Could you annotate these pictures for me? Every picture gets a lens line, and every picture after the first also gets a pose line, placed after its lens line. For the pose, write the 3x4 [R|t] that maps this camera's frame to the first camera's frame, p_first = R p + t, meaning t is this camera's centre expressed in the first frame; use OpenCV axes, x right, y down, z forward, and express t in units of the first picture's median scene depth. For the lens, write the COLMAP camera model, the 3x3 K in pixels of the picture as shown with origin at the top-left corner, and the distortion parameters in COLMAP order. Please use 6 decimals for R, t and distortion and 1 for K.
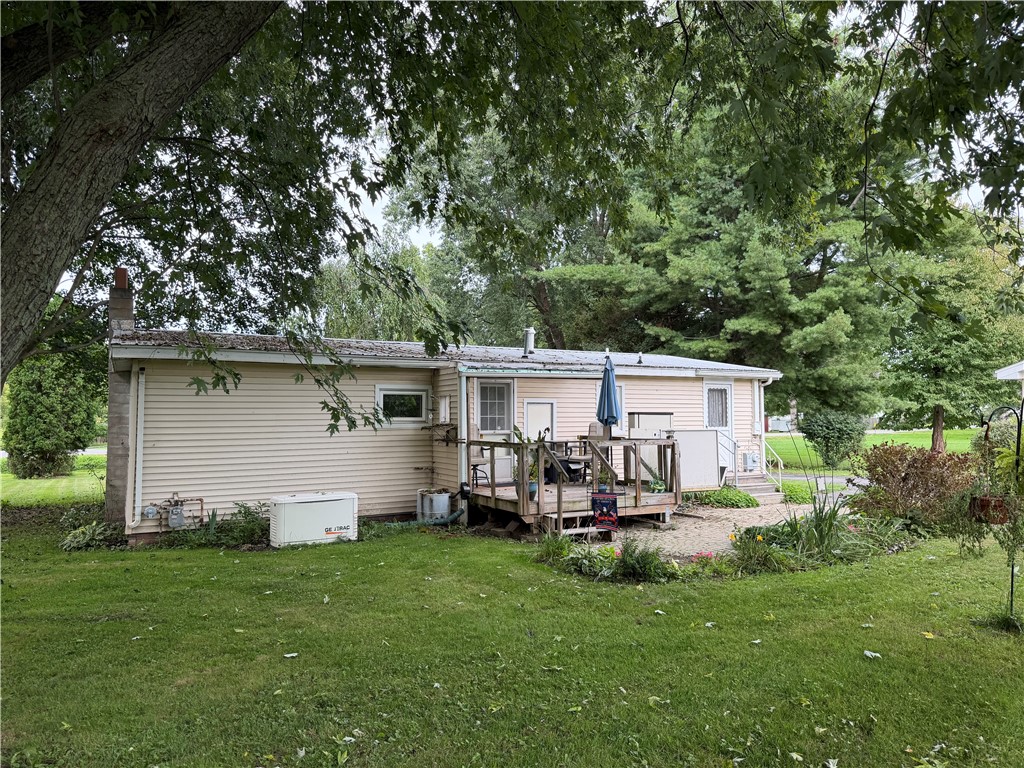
lens RADIAL K [[722.5, 0, 508.5], [0, 722.5, 385.2], [0, 0, 1]] dist [0.118479, -0.193573]
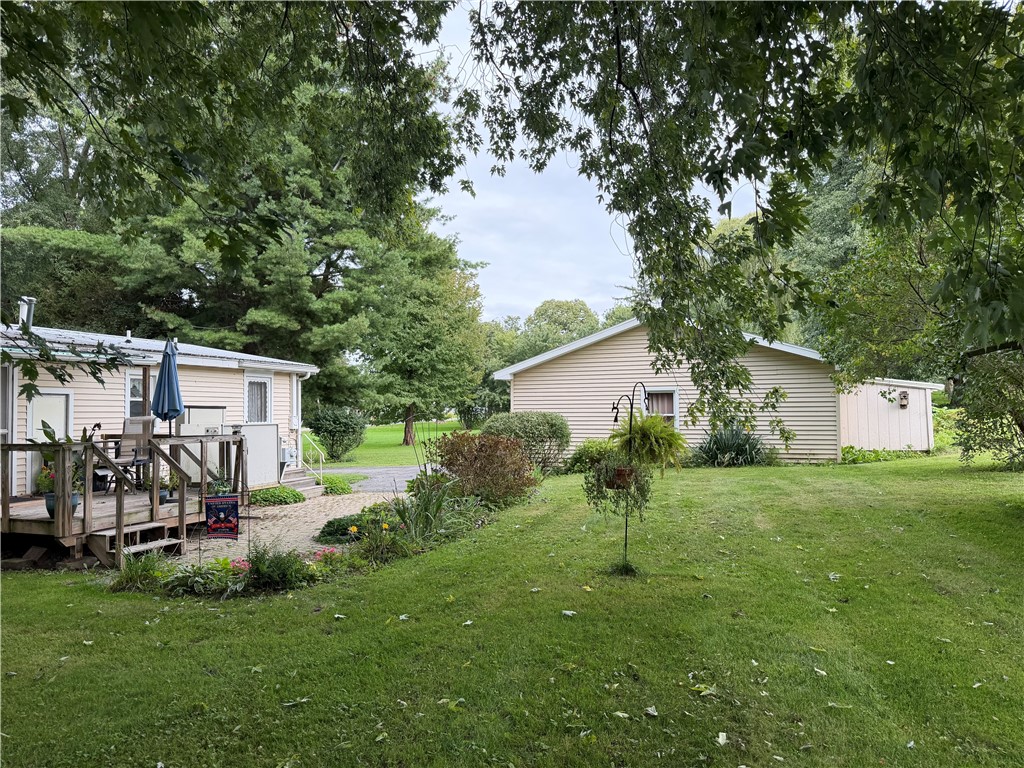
lens RADIAL K [[722.5, 0, 508.5], [0, 722.5, 385.2], [0, 0, 1]] dist [0.118479, -0.193573]
pose [[0.755200, 0.022463, 0.655109, -0.097212], [-0.023861, 0.999692, -0.006772, 0.008110], [-0.655060, -0.010517, 0.755504, 0.066737]]
